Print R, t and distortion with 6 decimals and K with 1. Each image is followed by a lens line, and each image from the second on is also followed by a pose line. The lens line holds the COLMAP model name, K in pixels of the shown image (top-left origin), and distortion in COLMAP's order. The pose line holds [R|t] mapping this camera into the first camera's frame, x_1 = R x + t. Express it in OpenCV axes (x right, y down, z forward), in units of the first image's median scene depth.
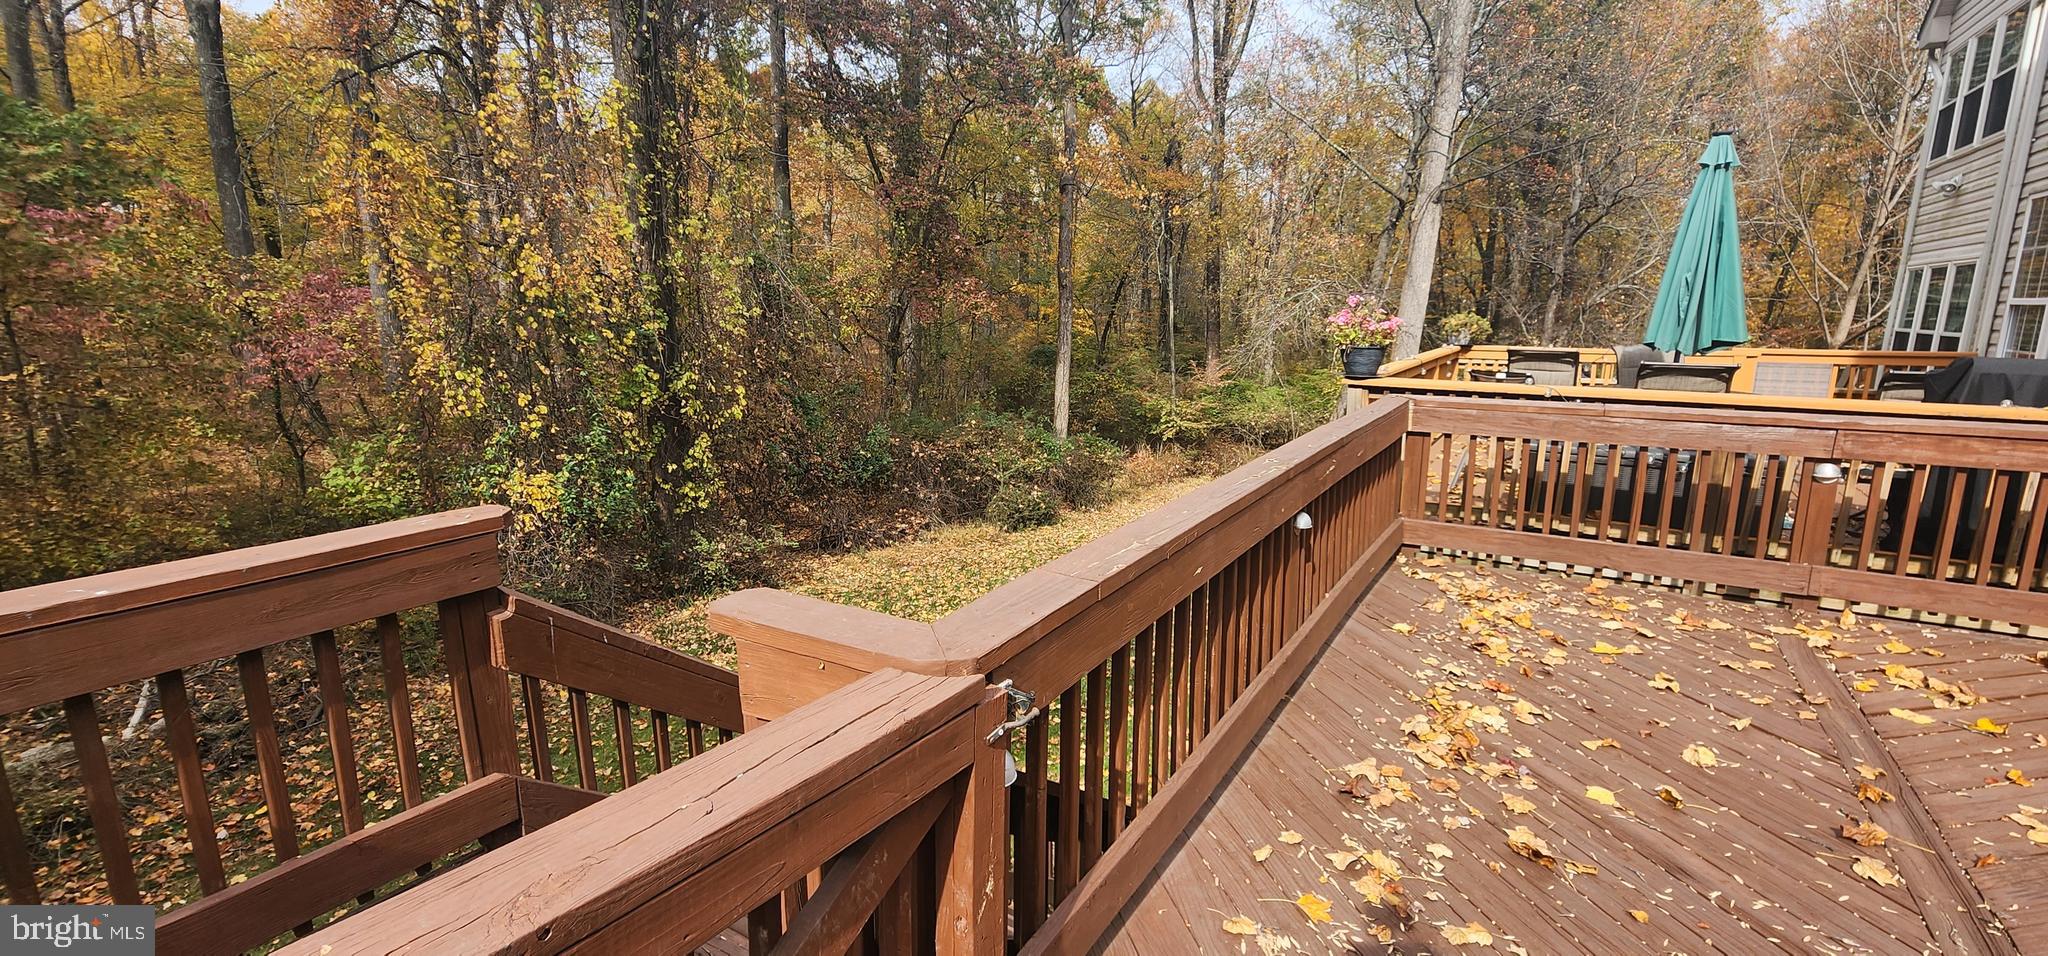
lens RADIAL K [[863.7, 0, 1013.0], [0, 863.7, 481.5], [0, 0, 1]] dist [-0.003063, -0.000107]
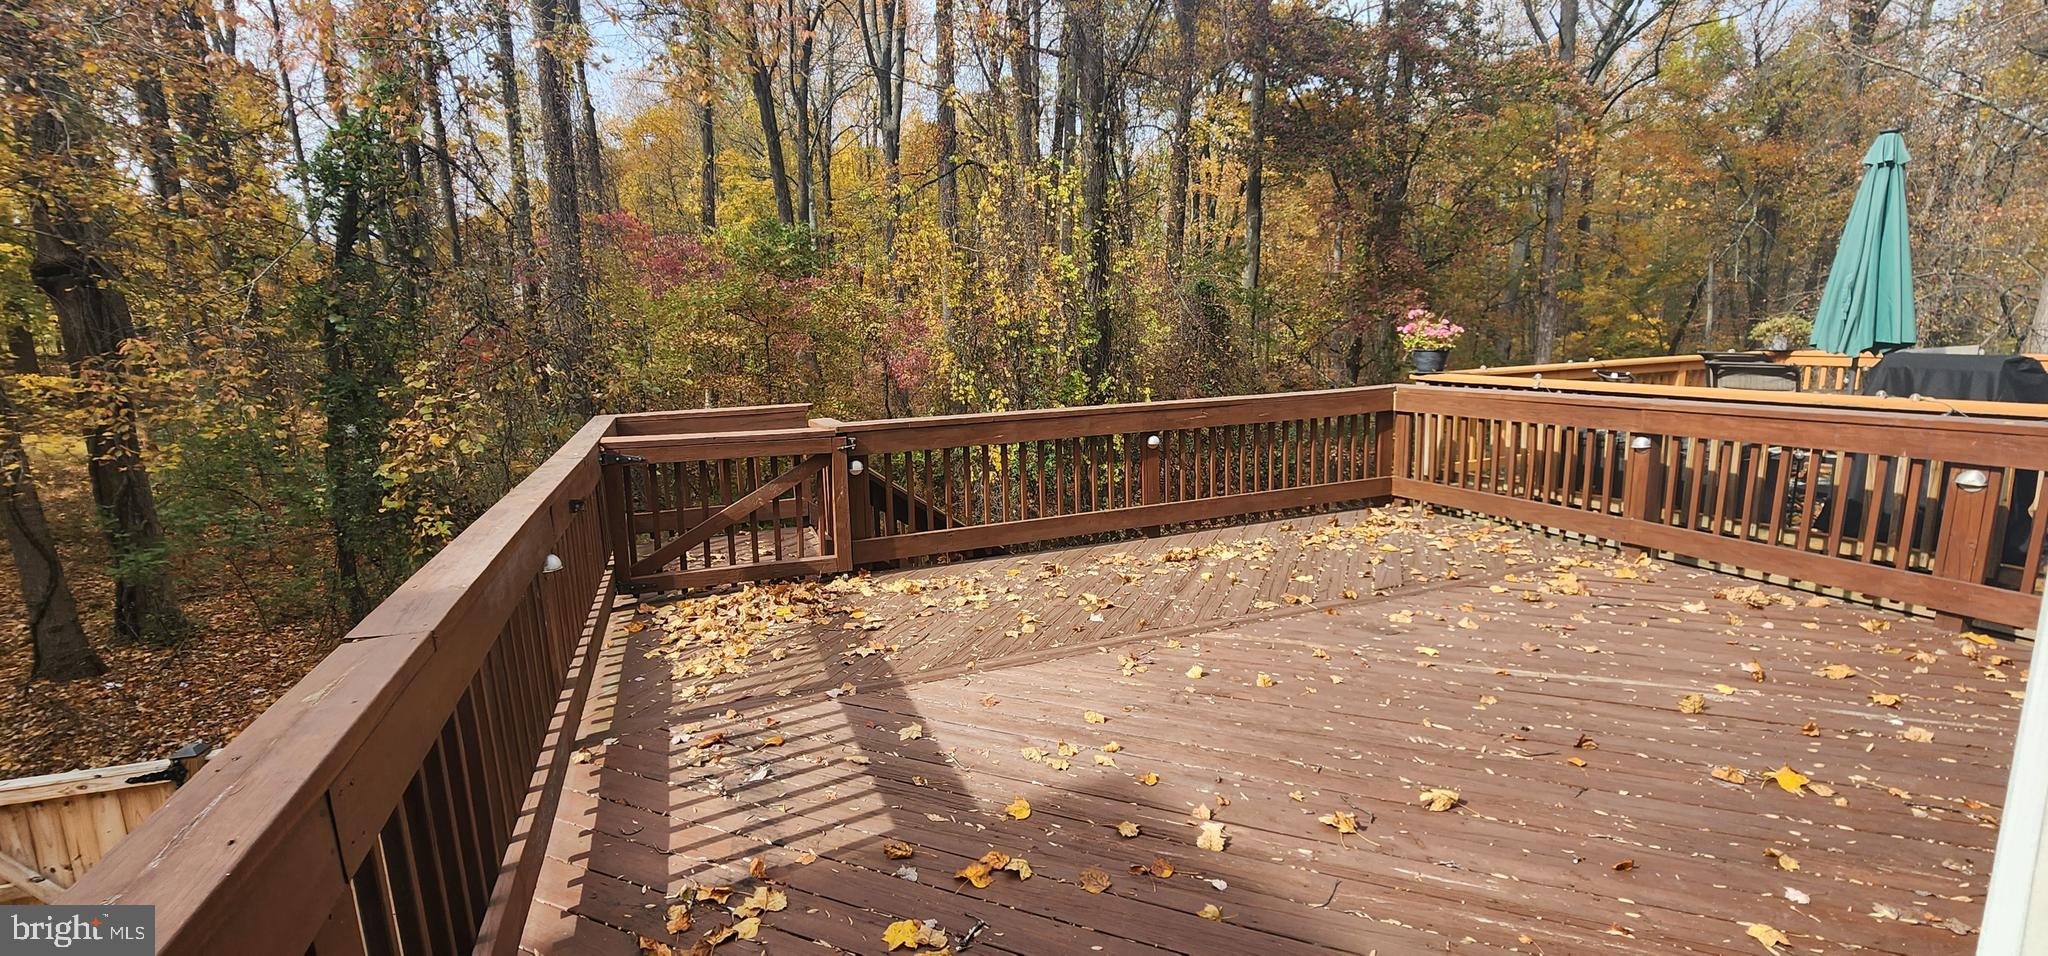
lens RADIAL K [[863.7, 0, 1013.0], [0, 863.7, 481.5], [0, 0, 1]] dist [-0.003063, -0.000107]
pose [[0.816228, 0.080453, -0.572100, 0.660974], [-0.091394, 0.995768, 0.009638, 0.082281], [0.570455, 0.044420, 0.820127, -0.389200]]
